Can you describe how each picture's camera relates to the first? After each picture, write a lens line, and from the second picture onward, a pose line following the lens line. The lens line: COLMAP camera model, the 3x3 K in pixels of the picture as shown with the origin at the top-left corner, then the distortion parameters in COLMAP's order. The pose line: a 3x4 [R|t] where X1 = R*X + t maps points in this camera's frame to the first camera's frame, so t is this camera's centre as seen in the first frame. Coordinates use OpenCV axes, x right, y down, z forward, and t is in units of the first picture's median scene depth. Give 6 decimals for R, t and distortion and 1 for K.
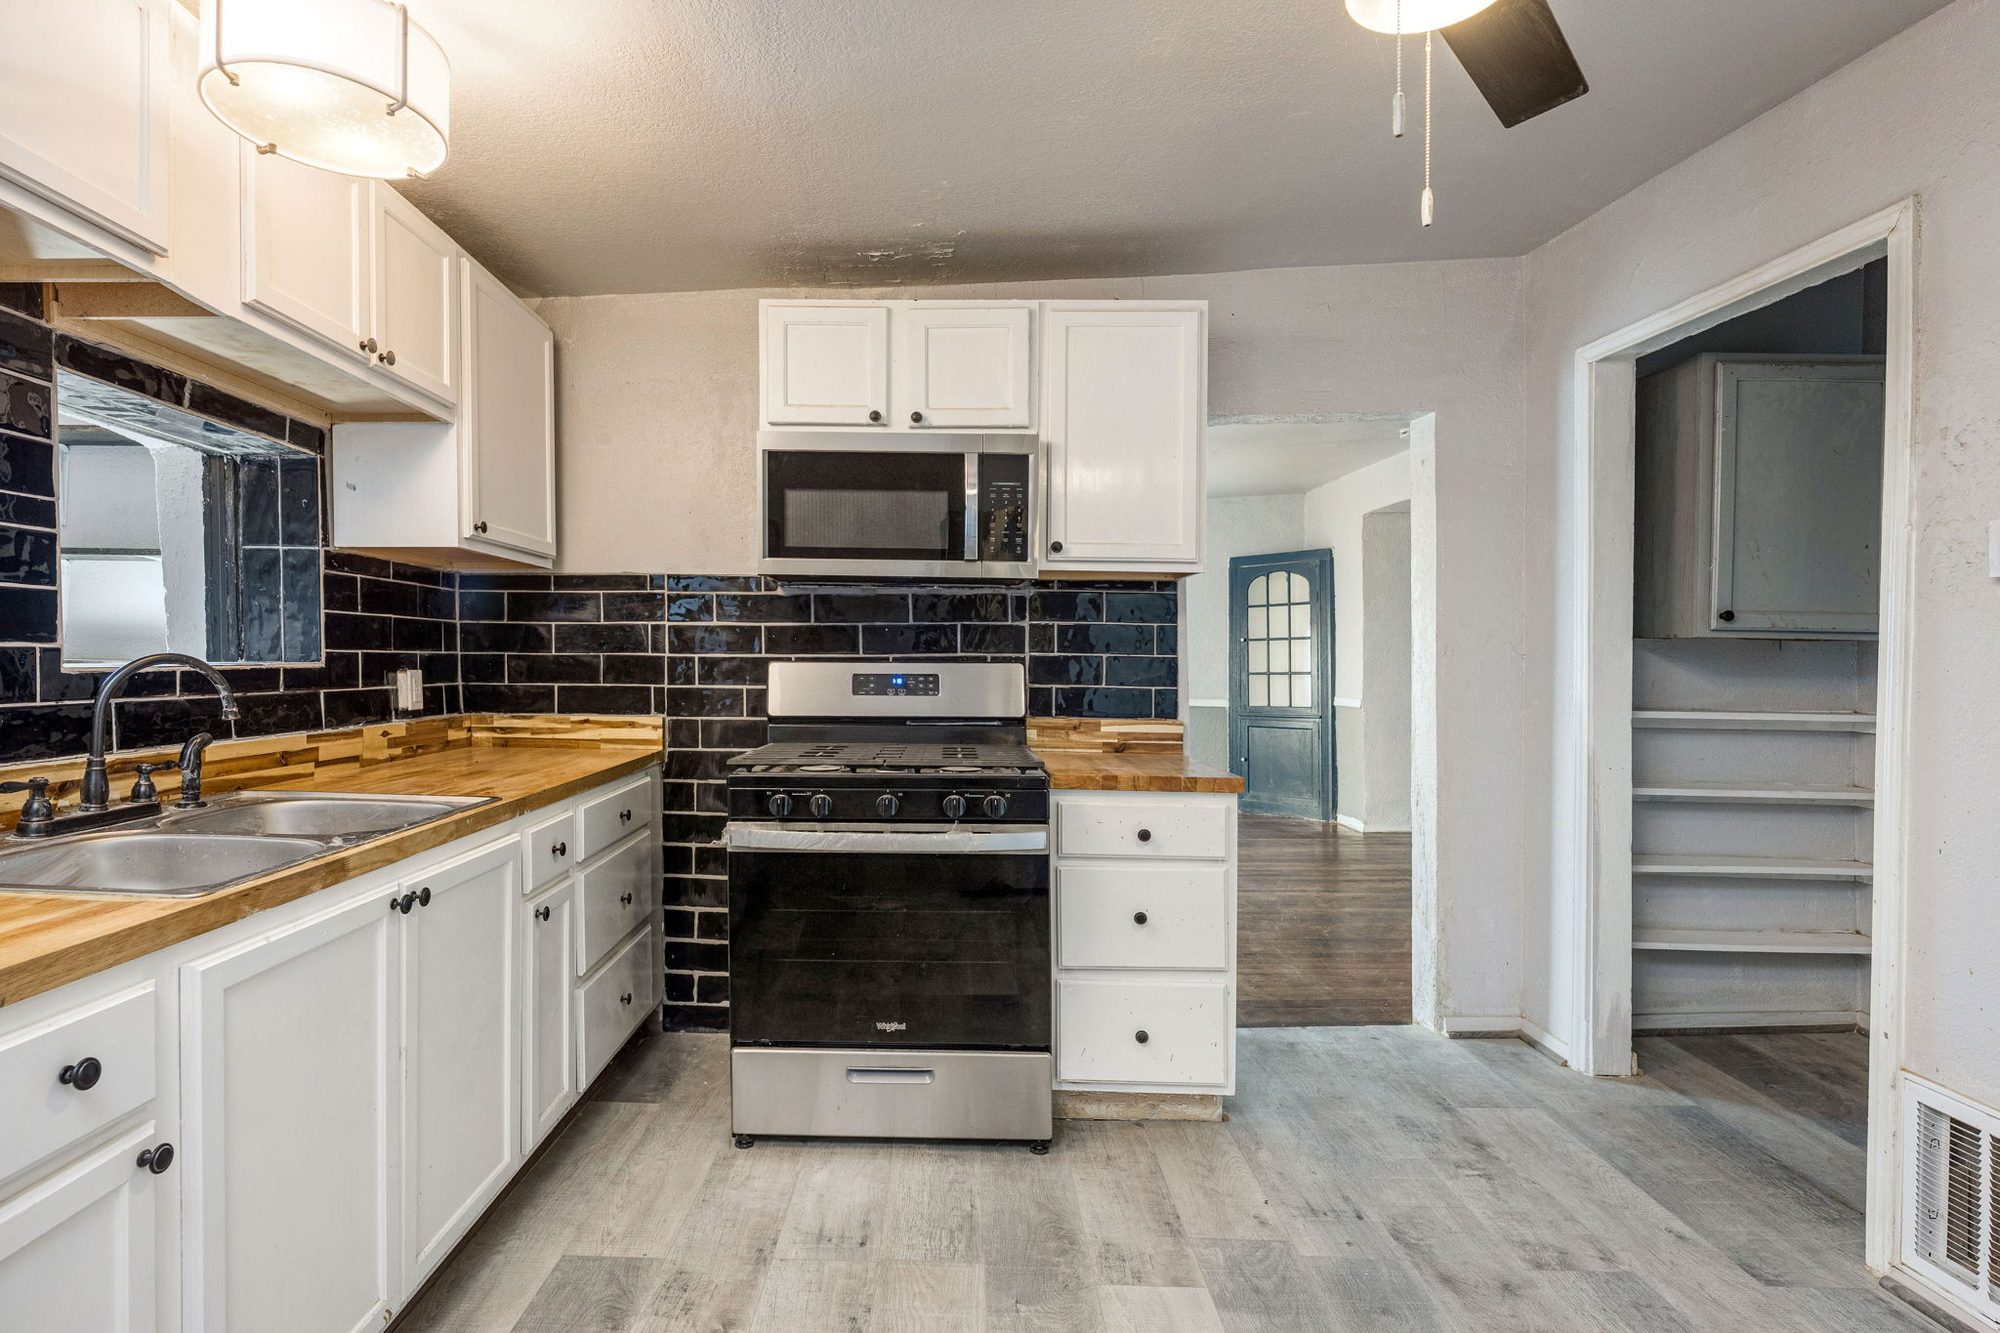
lens RADIAL K [[931.1, 0, 1000.0], [0, 931.1, 666.5], [0, 0, 1]] dist [-0.000663, -0.000038]
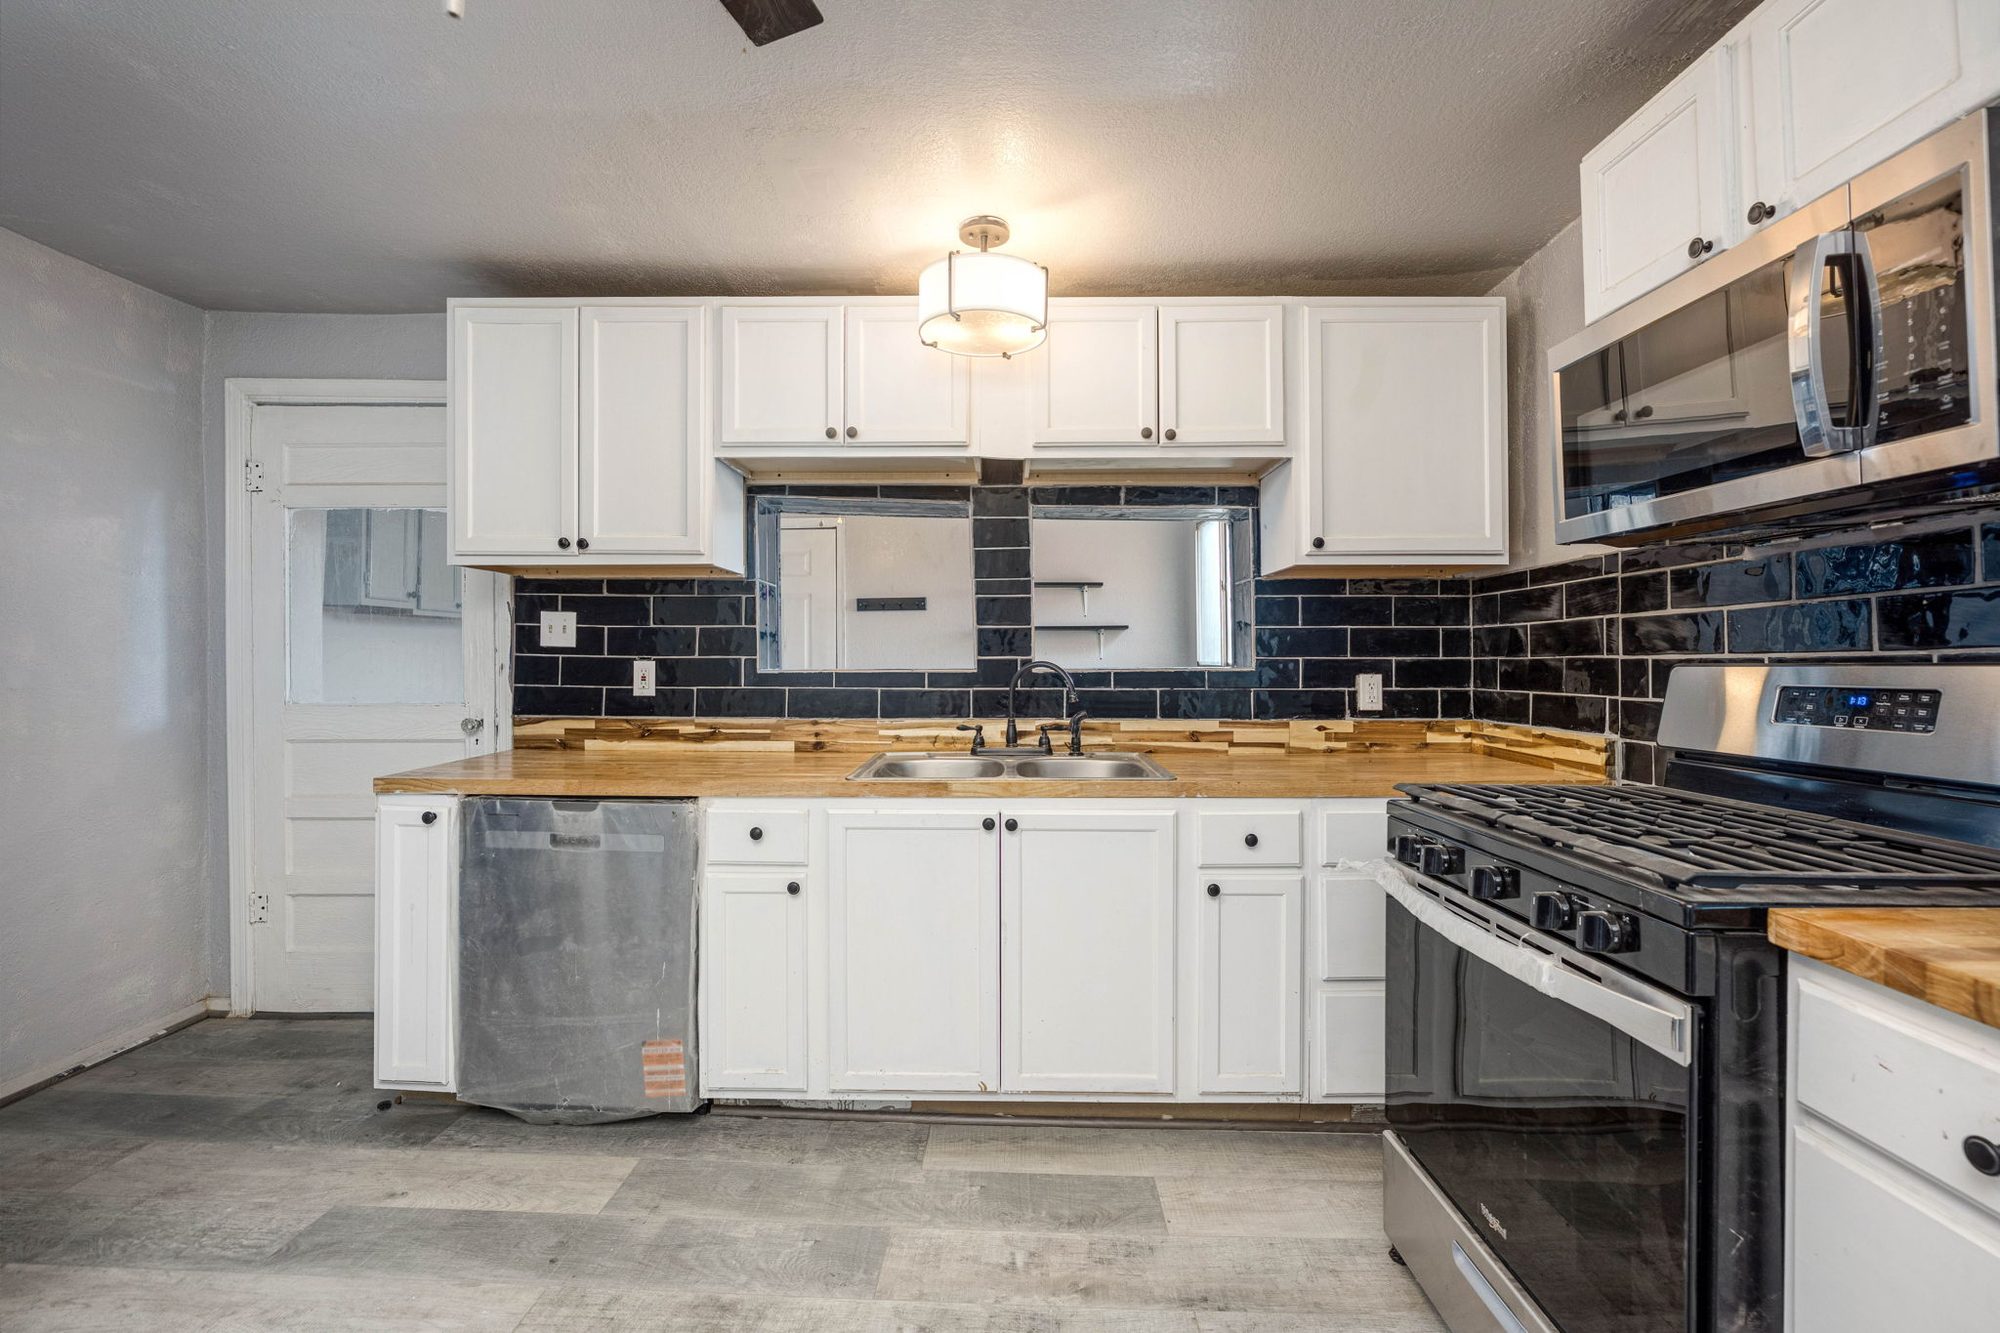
lens RADIAL K [[931.1, 0, 1000.0], [0, 931.1, 666.5], [0, 0, 1]] dist [-0.000663, -0.000038]
pose [[-0.050706, -0.004176, -0.998705, 0.448852], [-0.006065, 0.999974, -0.003874, 0.001253], [0.998695, 0.005861, -0.050730, 0.553716]]
